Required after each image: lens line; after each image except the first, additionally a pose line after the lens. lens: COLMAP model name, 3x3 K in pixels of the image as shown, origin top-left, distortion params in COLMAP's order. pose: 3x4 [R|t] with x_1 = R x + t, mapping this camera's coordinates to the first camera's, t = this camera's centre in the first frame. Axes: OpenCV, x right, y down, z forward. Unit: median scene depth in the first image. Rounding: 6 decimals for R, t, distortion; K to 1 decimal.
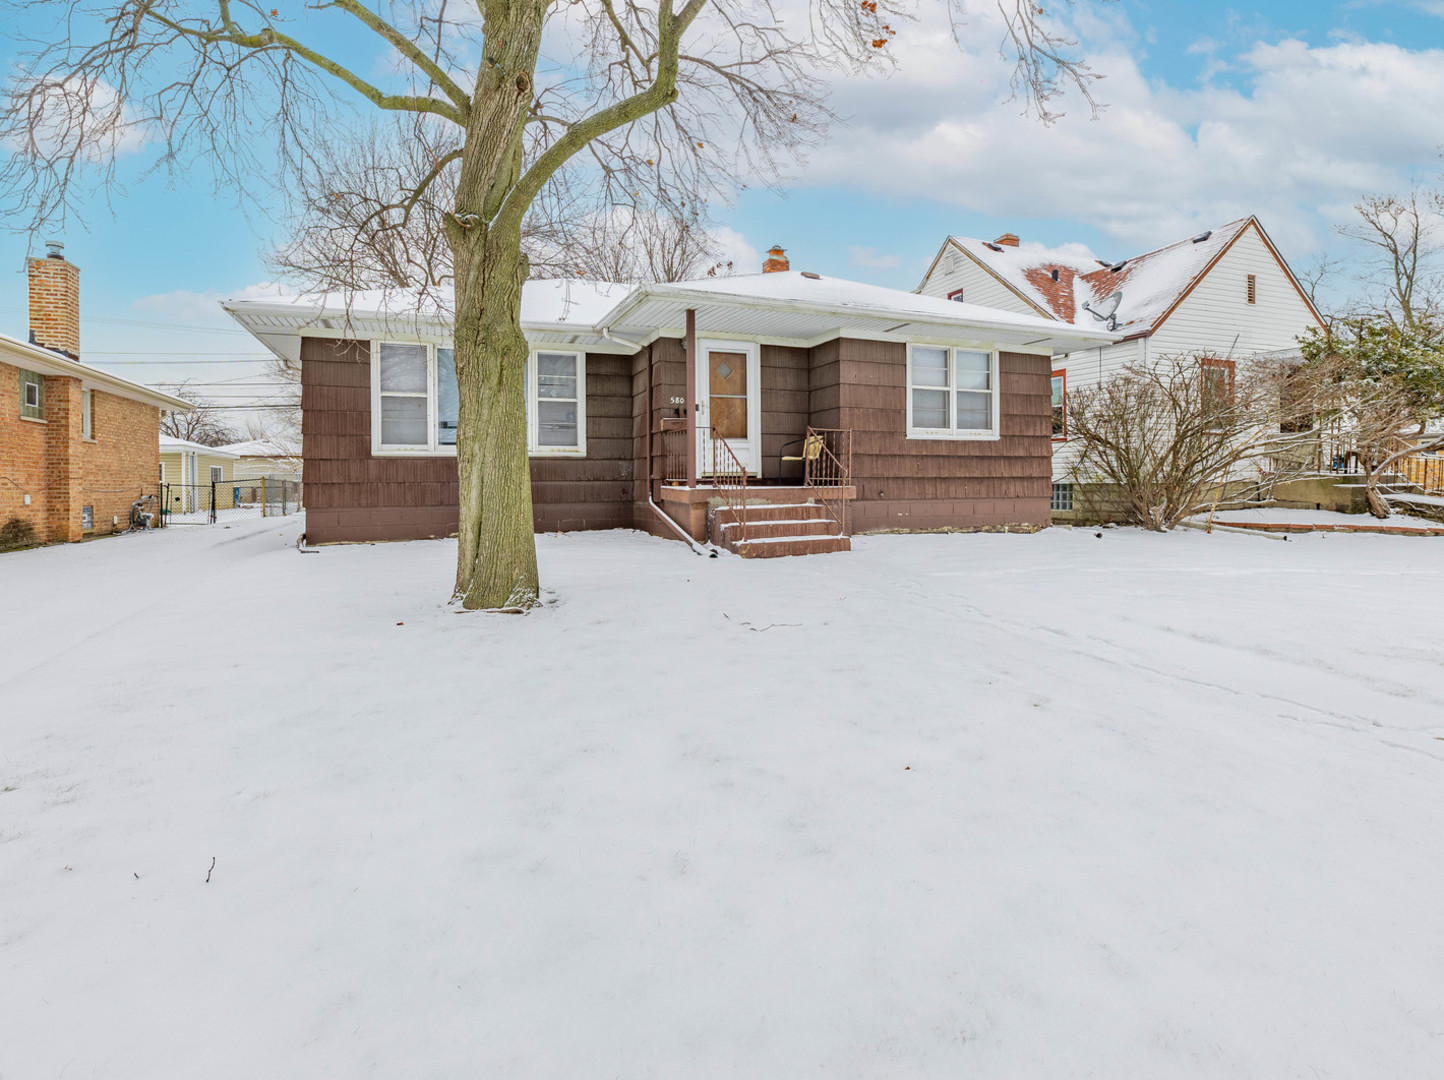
lens RADIAL K [[677.6, 0, 729.7], [0, 677.6, 532.2], [0, 0, 1]] dist [0.001866, -0.000829]
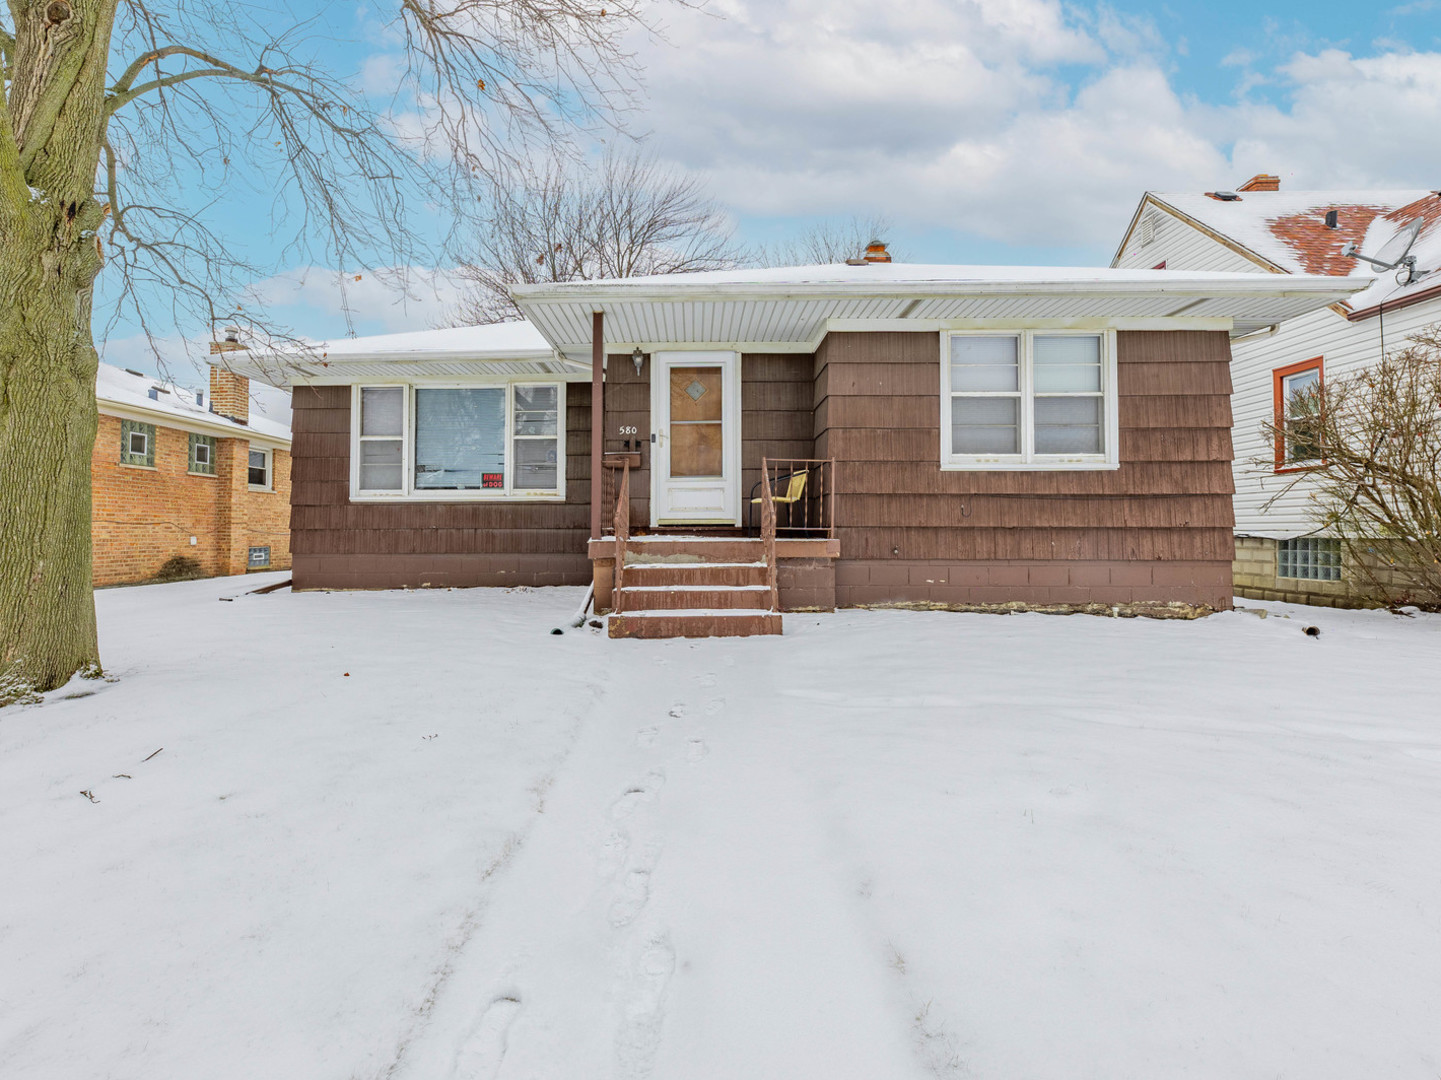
lens RADIAL K [[676.2, 0, 716.1], [0, 676.2, 547.1], [0, 0, 1]] dist [0.001866, -0.000829]
pose [[0.917462, 0.018606, -0.397389, 0.316956], [-0.036655, 0.998610, -0.037873, -0.026663], [0.396132, 0.049313, 0.916868, 0.286238]]
